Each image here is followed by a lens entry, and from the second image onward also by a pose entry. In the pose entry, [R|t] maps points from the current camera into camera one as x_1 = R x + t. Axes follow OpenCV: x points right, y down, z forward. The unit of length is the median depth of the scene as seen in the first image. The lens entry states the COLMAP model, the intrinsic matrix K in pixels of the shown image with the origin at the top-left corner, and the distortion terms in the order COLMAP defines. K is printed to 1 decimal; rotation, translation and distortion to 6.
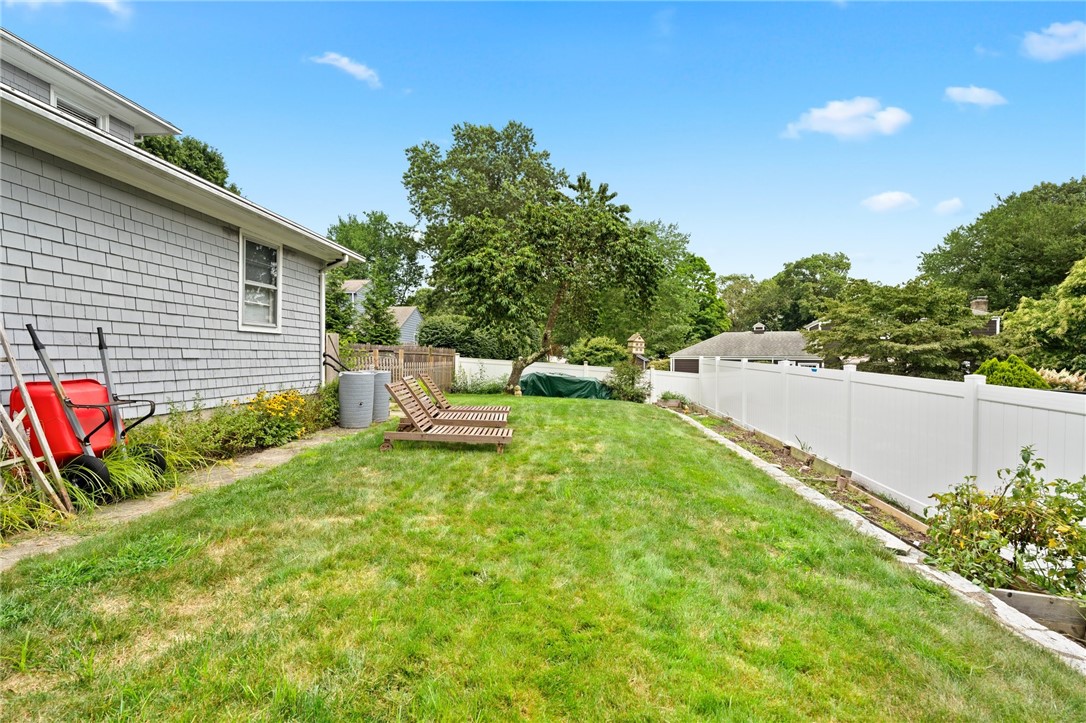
lens RADIAL K [[456.1, 0, 549.4], [0, 456.1, 358.7], [0, 0, 1]] dist [0.000715, 0.000017]
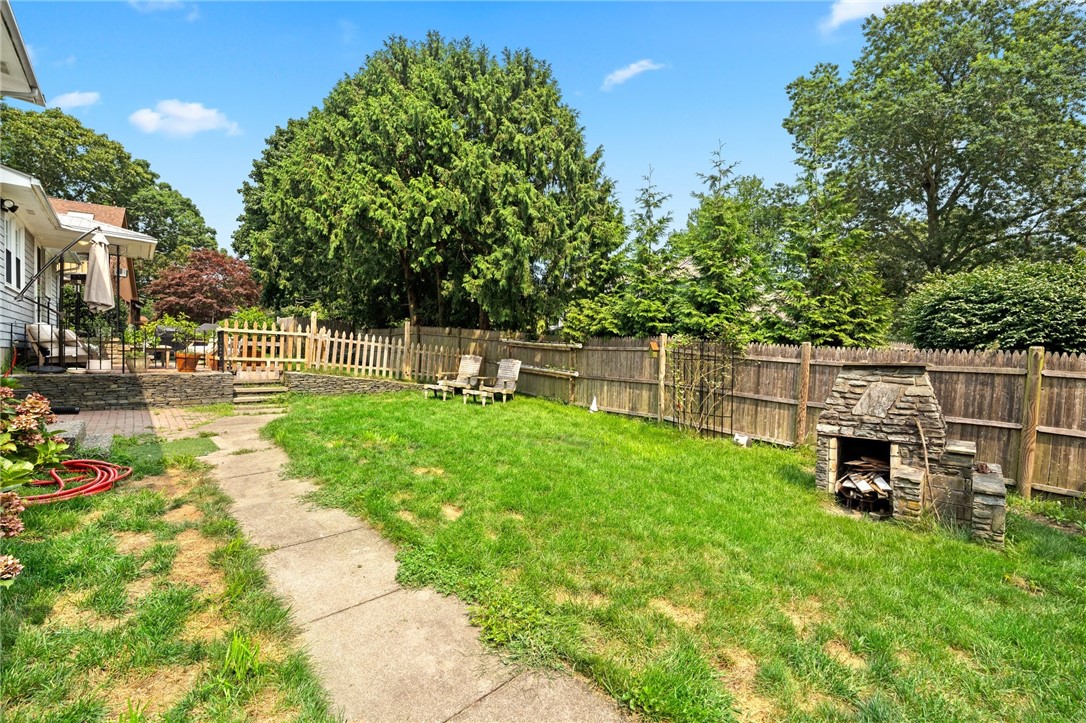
lens RADIAL K [[437.8, 0, 546.9], [0, 437.8, 359.7], [0, 0, 1]] dist [-0.010714, 0.000320]
pose [[0.730487, 0.000875, -0.682926, -0.118502], [-0.005142, 0.999978, -0.004219, -0.006492], [0.682907, 0.006594, 0.730475, 0.221304]]
